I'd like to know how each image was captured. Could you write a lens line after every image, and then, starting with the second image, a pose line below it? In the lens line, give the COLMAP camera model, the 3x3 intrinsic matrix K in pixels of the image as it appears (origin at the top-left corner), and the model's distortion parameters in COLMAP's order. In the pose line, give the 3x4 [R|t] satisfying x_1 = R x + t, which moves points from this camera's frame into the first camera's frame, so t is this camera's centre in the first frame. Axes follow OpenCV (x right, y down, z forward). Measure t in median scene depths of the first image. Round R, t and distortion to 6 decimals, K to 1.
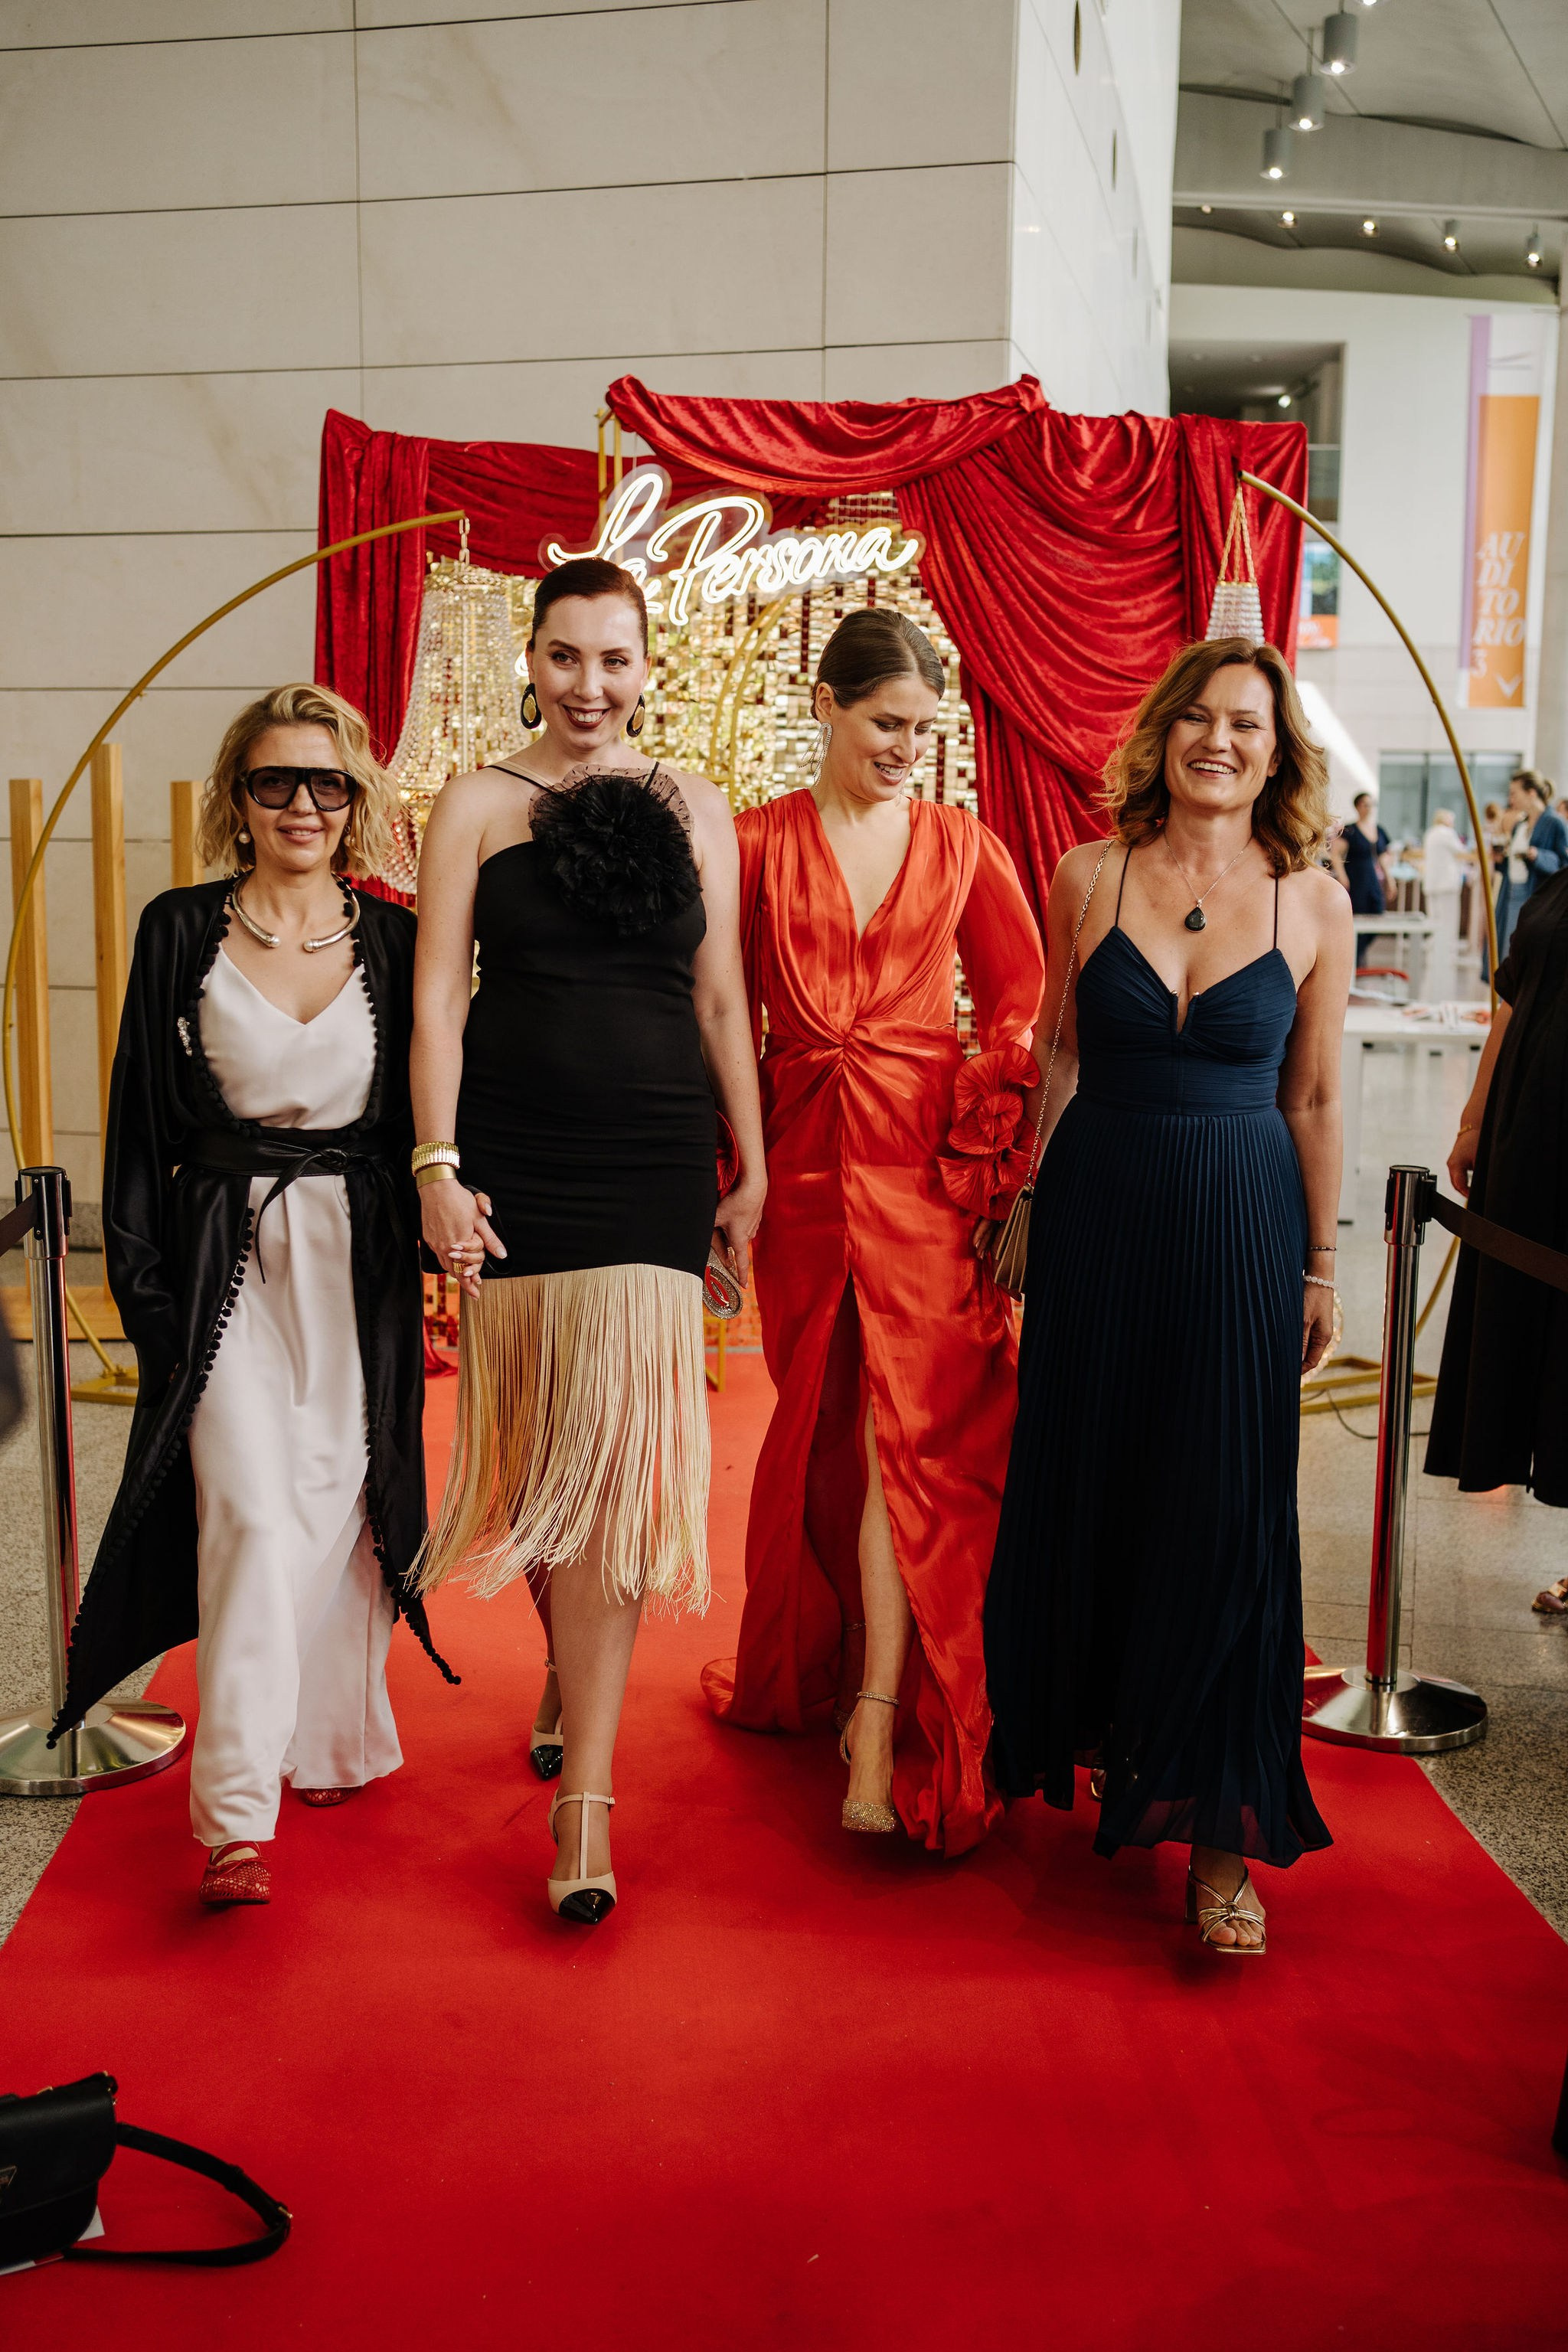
lens RADIAL K [[2402.5, 0, 789.7], [0, 2402.5, 1183.1], [0, 0, 1]] dist [-0.016323, 0.137234]
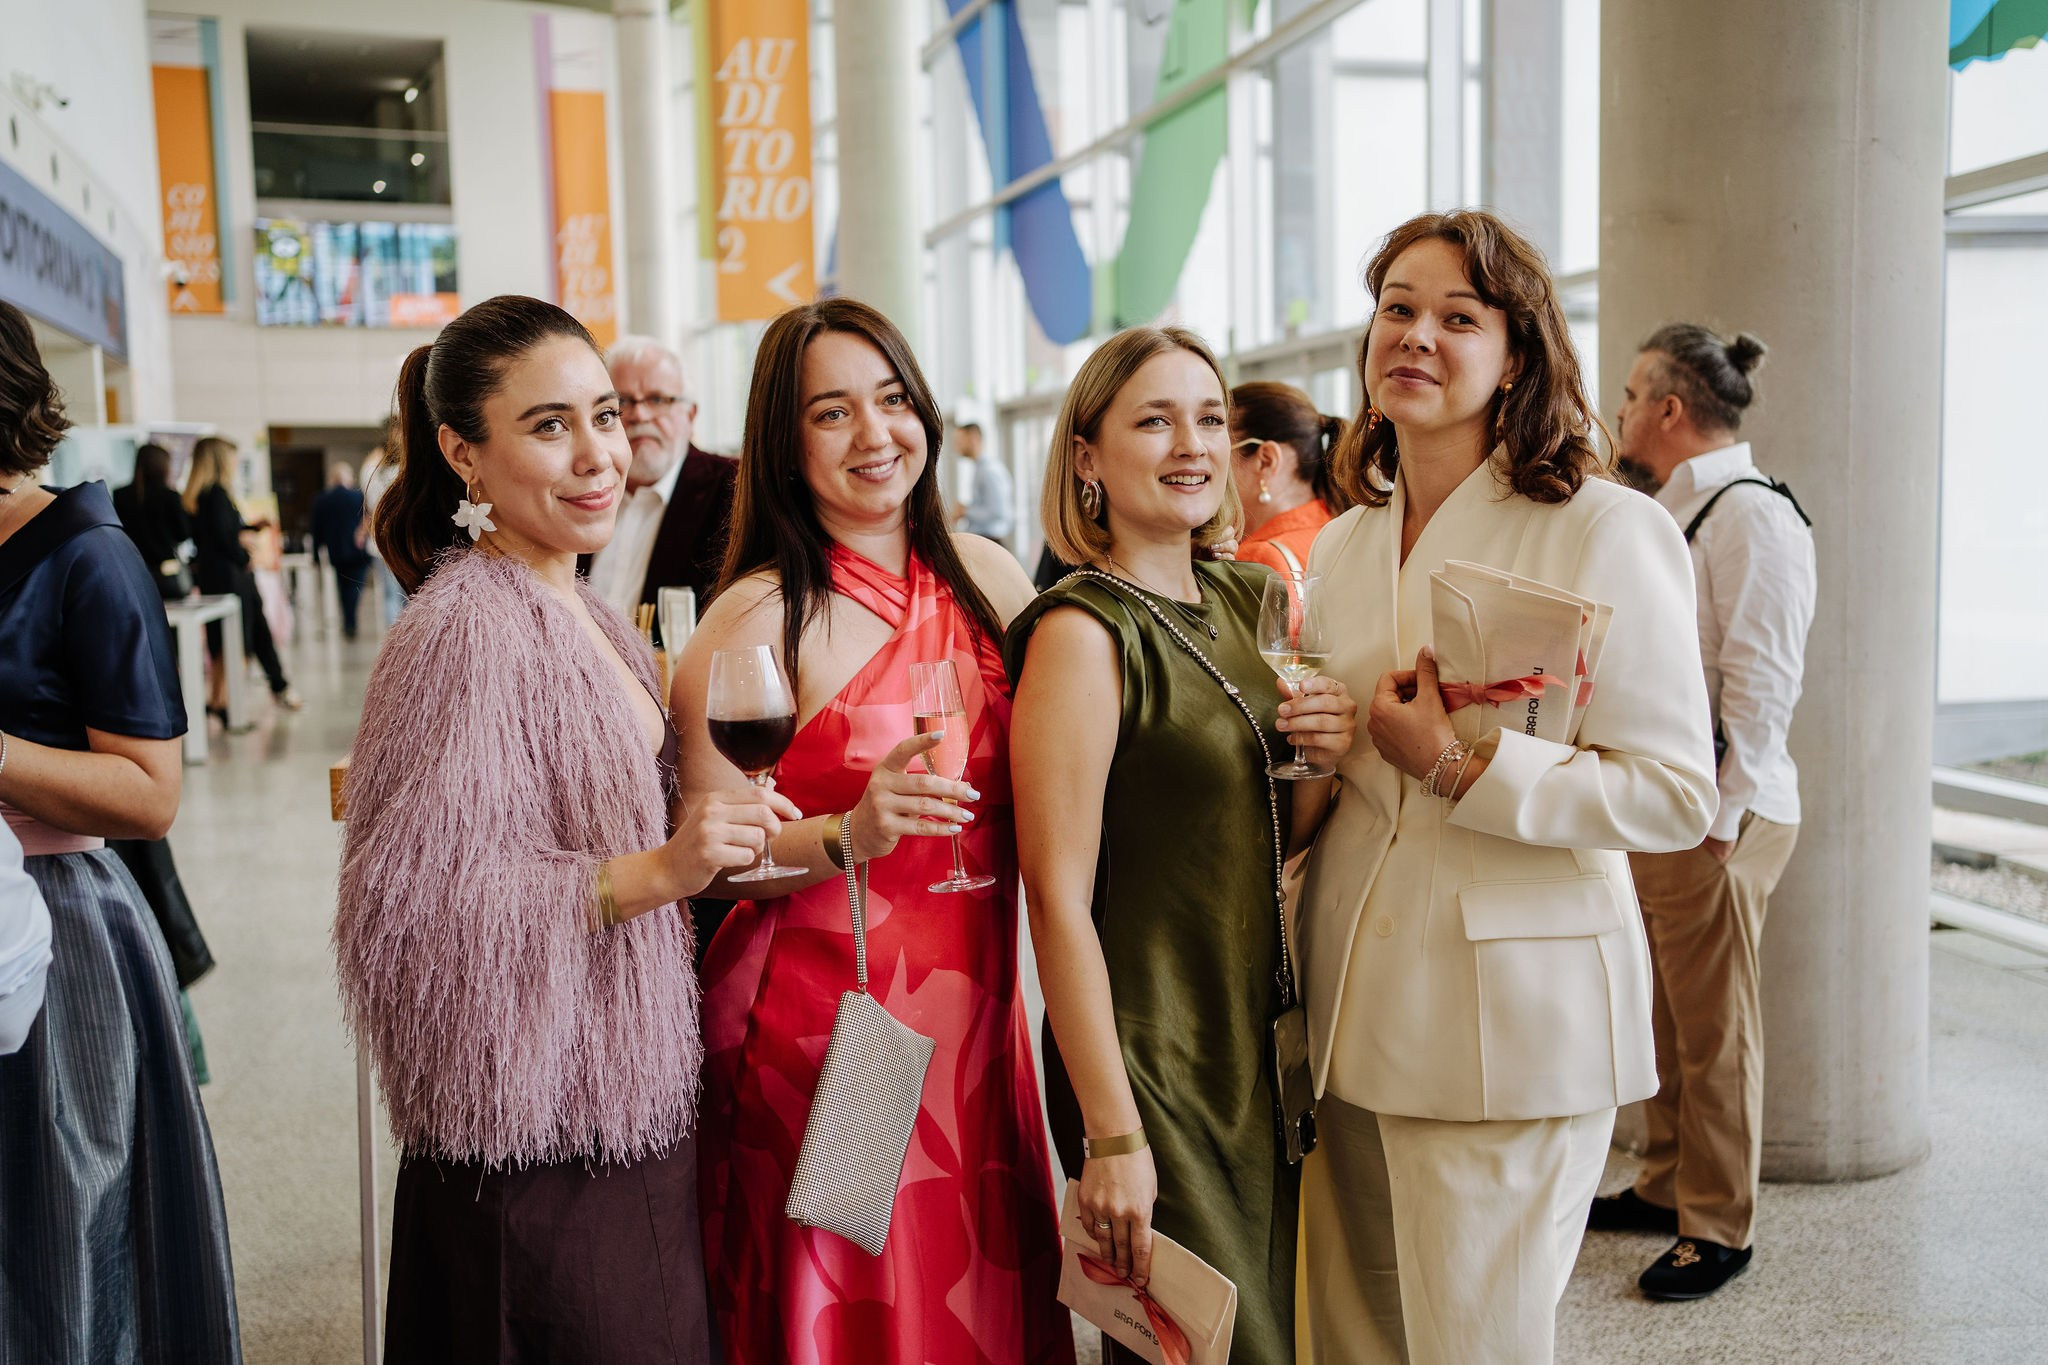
lens RADIAL K [[2109.0, 0, 1048.4], [0, 2109.0, 678.0], [0, 0, 1]] dist [0.002646, 0.015585]
pose [[0.919093, -0.059369, 0.389544, 0.597810], [0.082904, 0.995592, -0.043868, -0.062297], [-0.385222, 0.072614, 0.919963, 0.445515]]
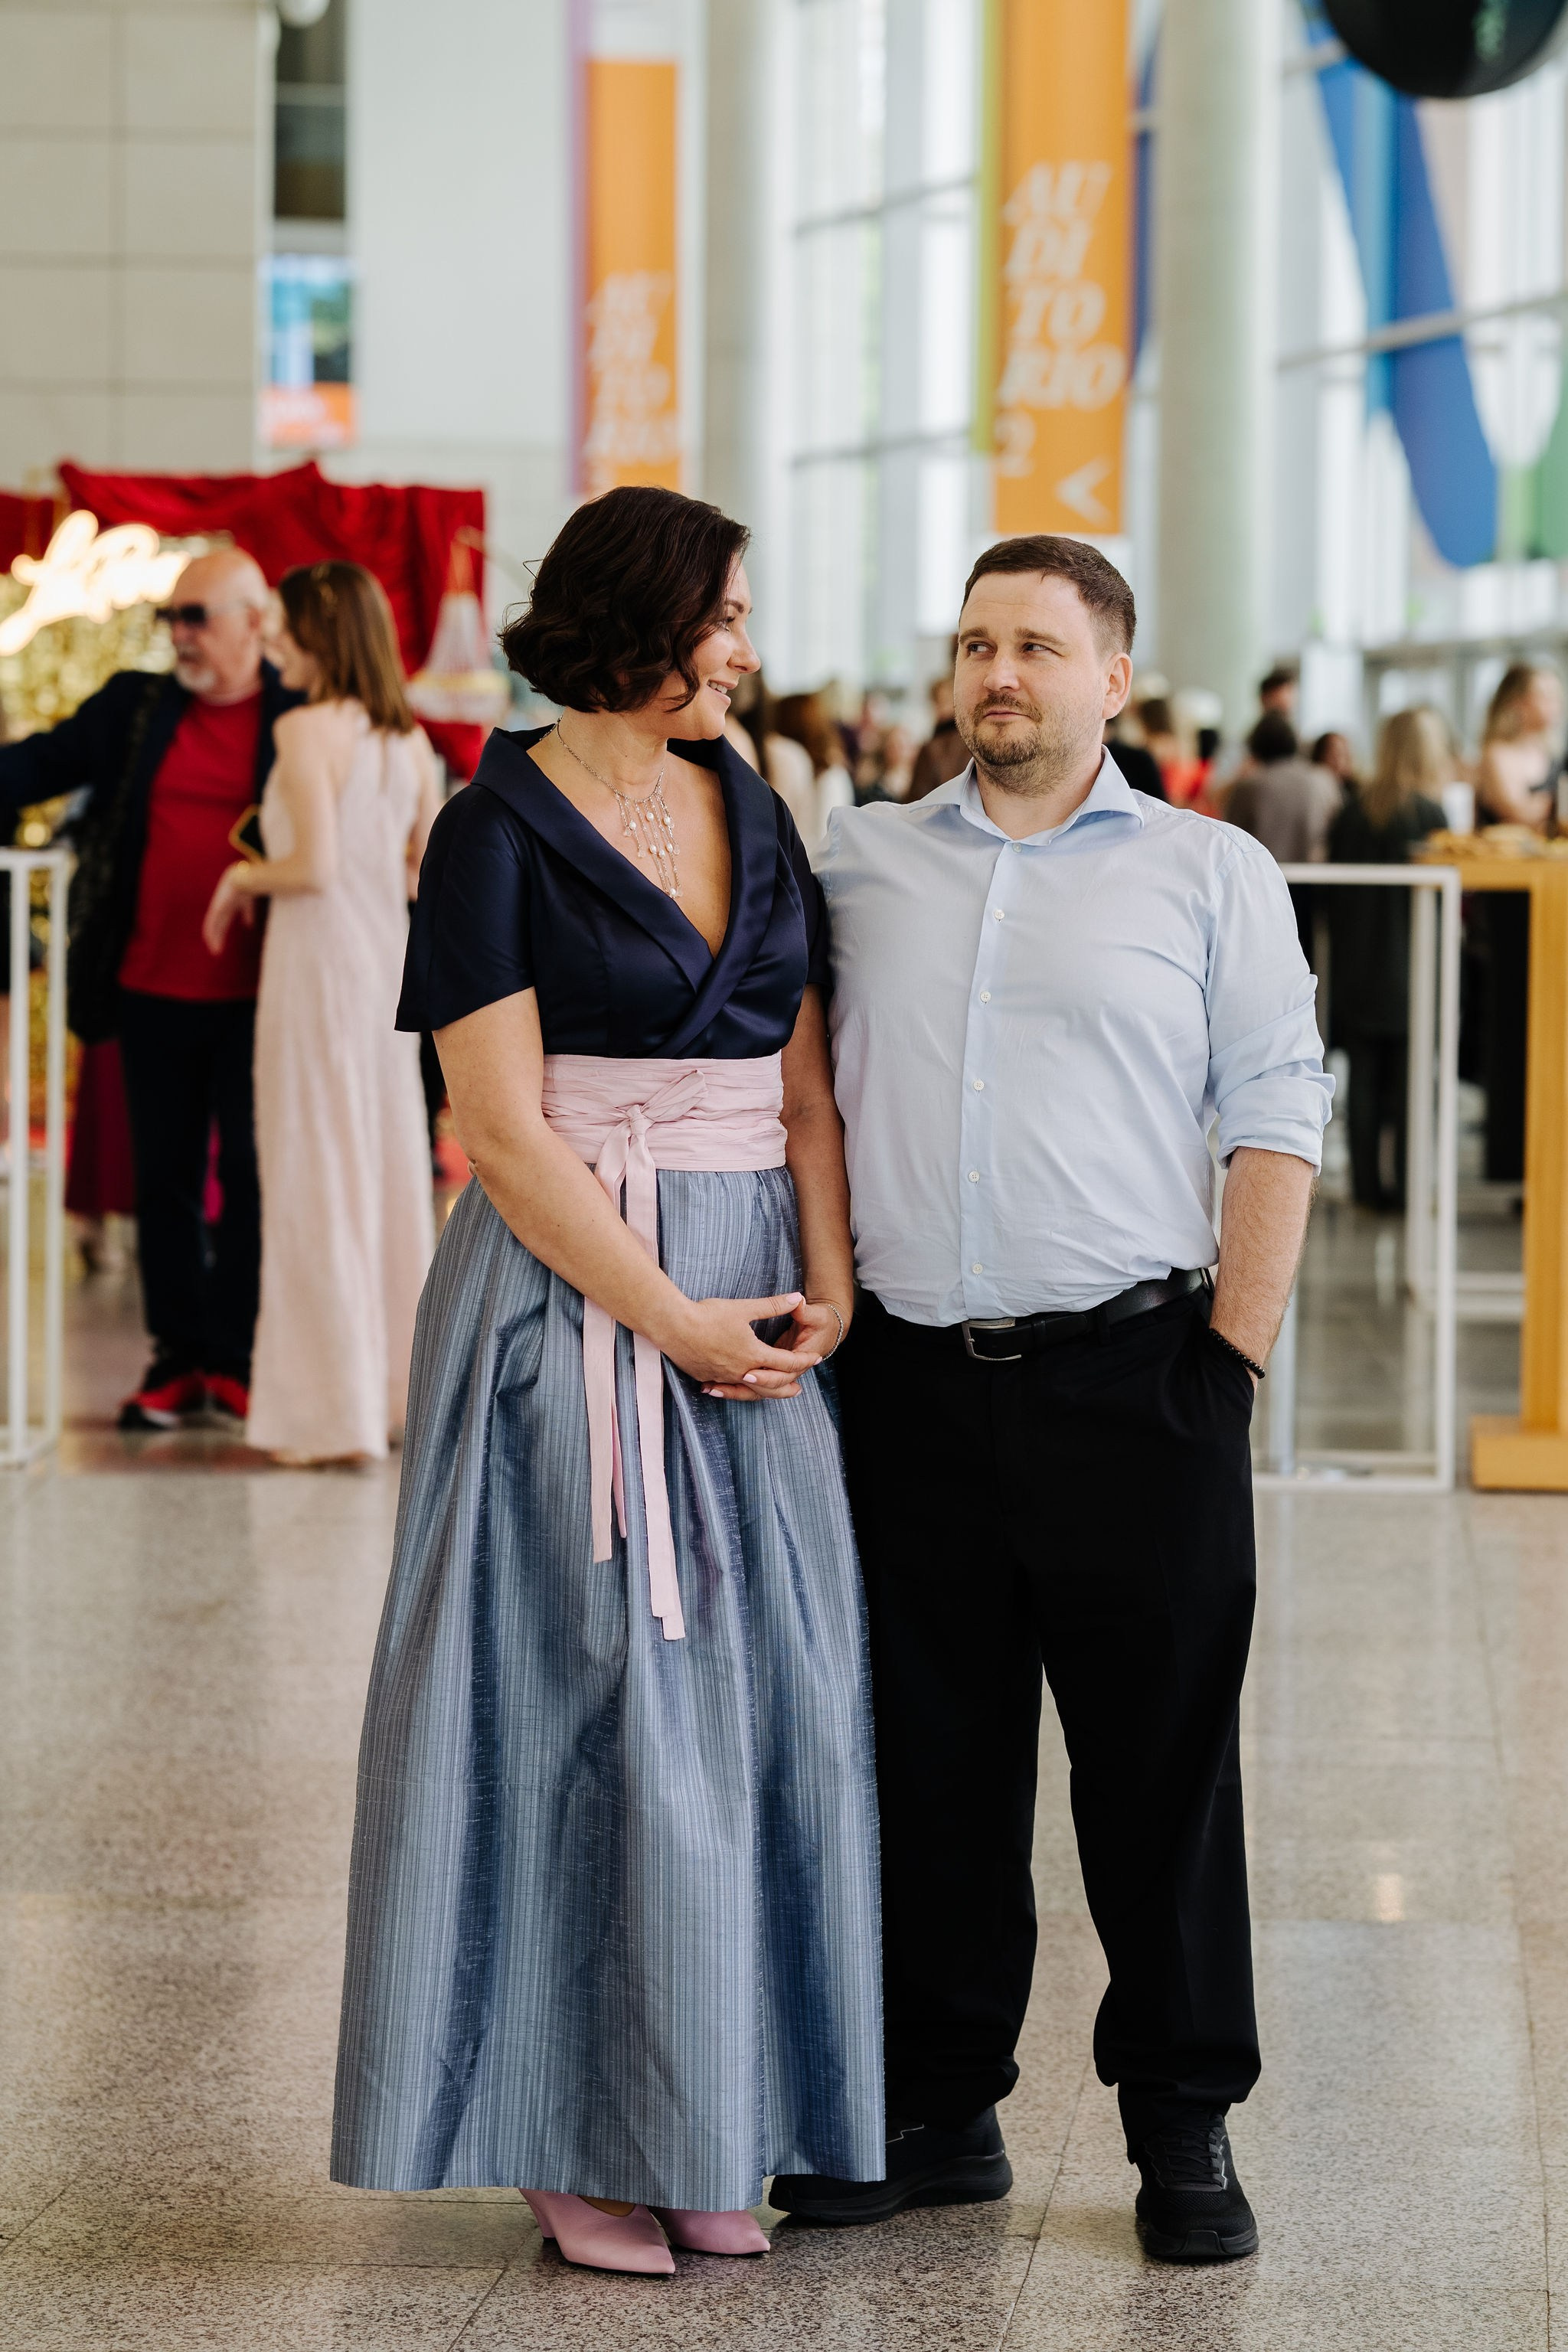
lens RADIAL K [[6703.8, 0, 781.8], [0, 6703.8, 1003.9], [0, 0, 1]] dist [0.044009, 0.541326]
pose [[0.954530, -0.003047, 0.298099, -0.881463], [0.036467, 0.993632, -0.106614, 0.471192], [-0.295876, 0.112637, 0.948562, -3.065304]]
